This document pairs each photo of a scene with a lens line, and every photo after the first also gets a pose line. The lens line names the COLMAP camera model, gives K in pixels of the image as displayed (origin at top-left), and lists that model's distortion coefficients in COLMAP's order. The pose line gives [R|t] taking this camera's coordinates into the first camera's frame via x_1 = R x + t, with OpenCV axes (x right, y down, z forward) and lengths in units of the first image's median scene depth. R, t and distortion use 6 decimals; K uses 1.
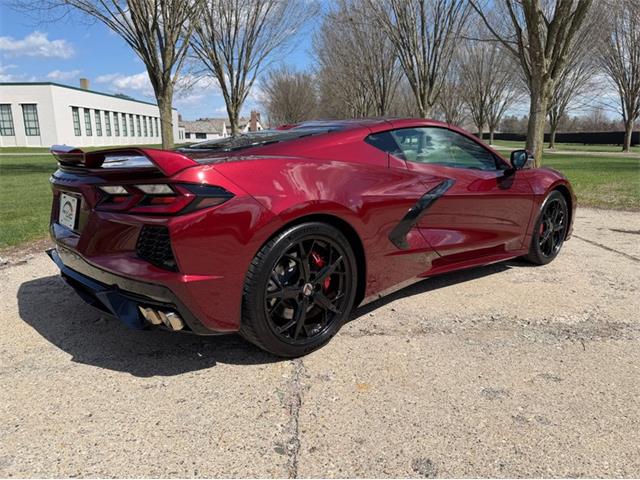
lens RADIAL K [[449.9, 0, 314.4], [0, 449.9, 247.3], [0, 0, 1]] dist [0.007149, -0.019548]
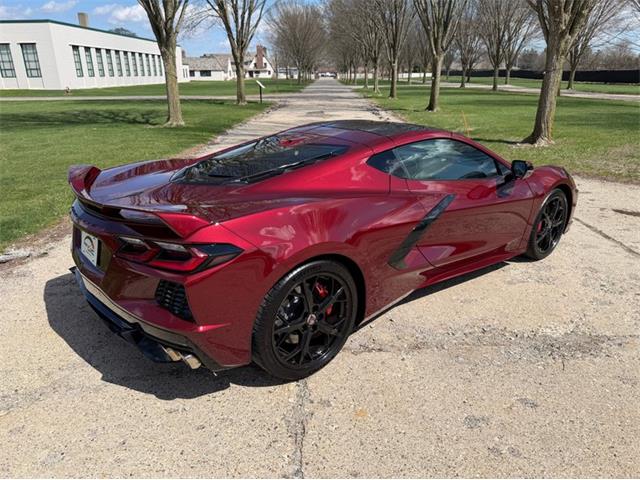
lens RADIAL K [[449.9, 0, 315.6], [0, 449.9, 245.4], [0, 0, 1]] dist [0.007149, -0.019548]
pose [[0.999852, 0.000165, -0.017214, 0.011614], [0.002061, 0.991619, 0.129177, -0.184363], [0.017091, -0.129193, 0.991472, -0.051610]]
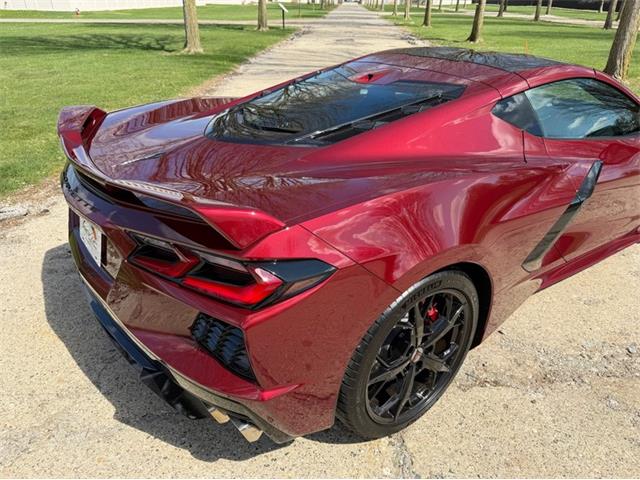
lens RADIAL K [[449.9, 0, 318.7], [0, 449.9, 241.1], [0, 0, 1]] dist [0.007149, -0.019548]
pose [[0.998552, 0.033606, -0.042005, -0.122858], [-0.021710, 0.966194, 0.256901, -0.221978], [0.049218, -0.255617, 0.965525, 0.261209]]
